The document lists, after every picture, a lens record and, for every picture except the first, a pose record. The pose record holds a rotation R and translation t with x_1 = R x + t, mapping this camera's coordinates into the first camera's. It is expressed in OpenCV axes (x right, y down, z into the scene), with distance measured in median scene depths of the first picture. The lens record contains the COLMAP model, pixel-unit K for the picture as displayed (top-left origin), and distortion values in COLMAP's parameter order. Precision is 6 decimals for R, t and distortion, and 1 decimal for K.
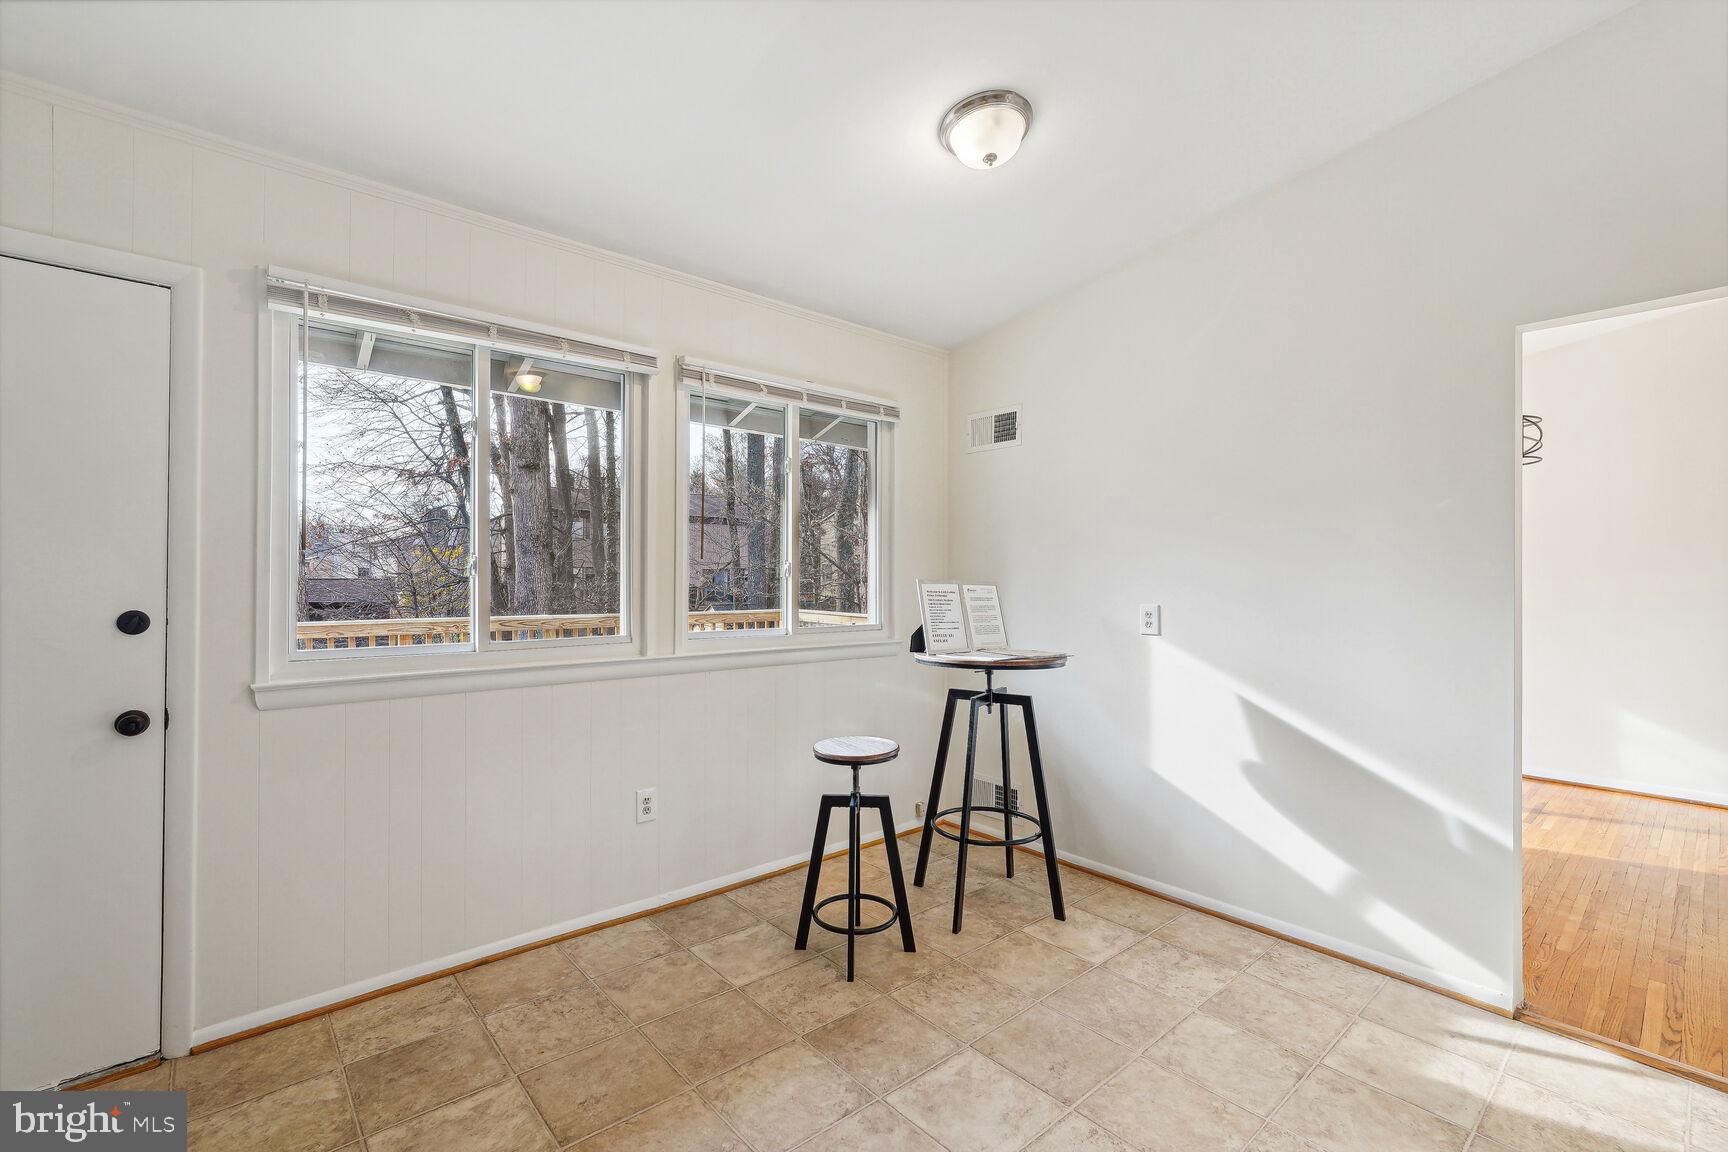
lens RADIAL K [[780.6, 0, 859.4], [0, 780.6, 579.5], [0, 0, 1]] dist [-0.004649, 0.000867]
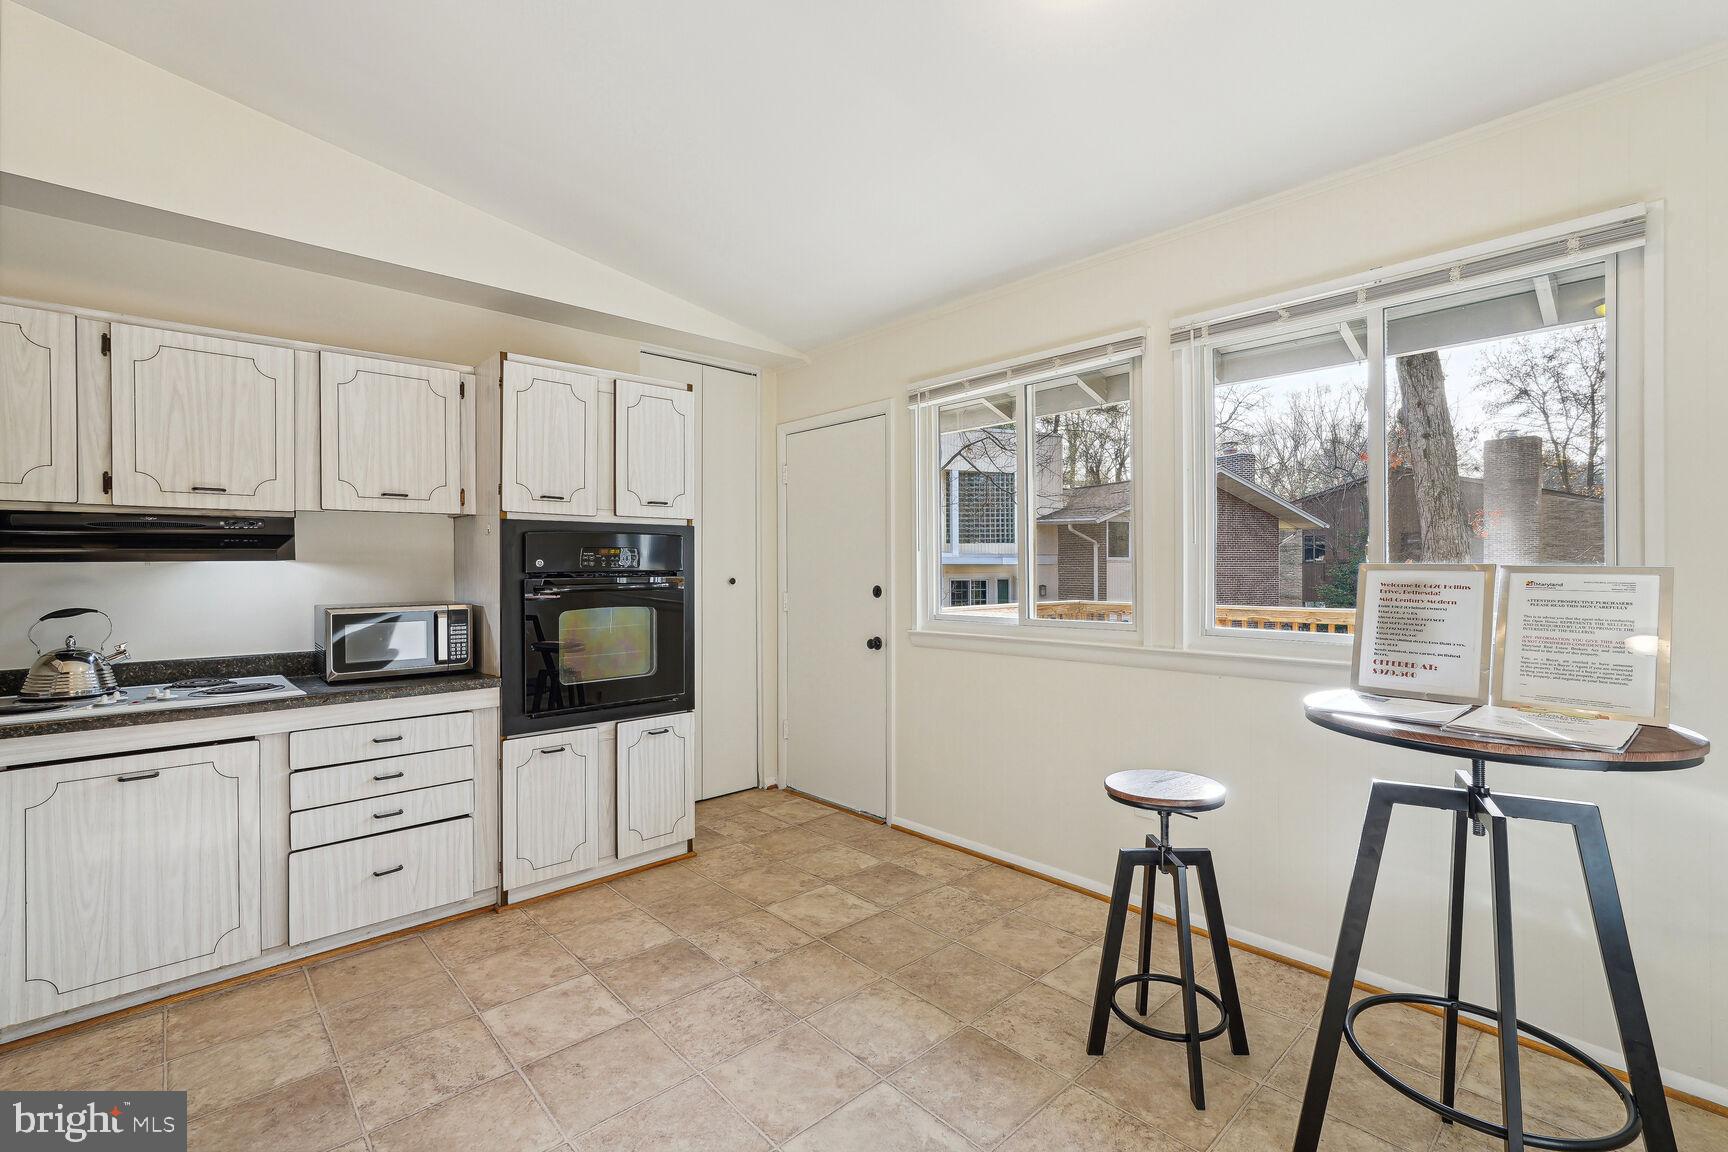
lens RADIAL K [[780.6, 0, 855.9], [0, 780.6, 571.2], [0, 0, 1]] dist [-0.004649, 0.000867]
pose [[-0.002226, -0.001954, -0.999996, 0.860600], [0.004895, 0.999986, -0.001965, 0.006041], [0.999986, -0.004899, -0.002217, 0.800844]]
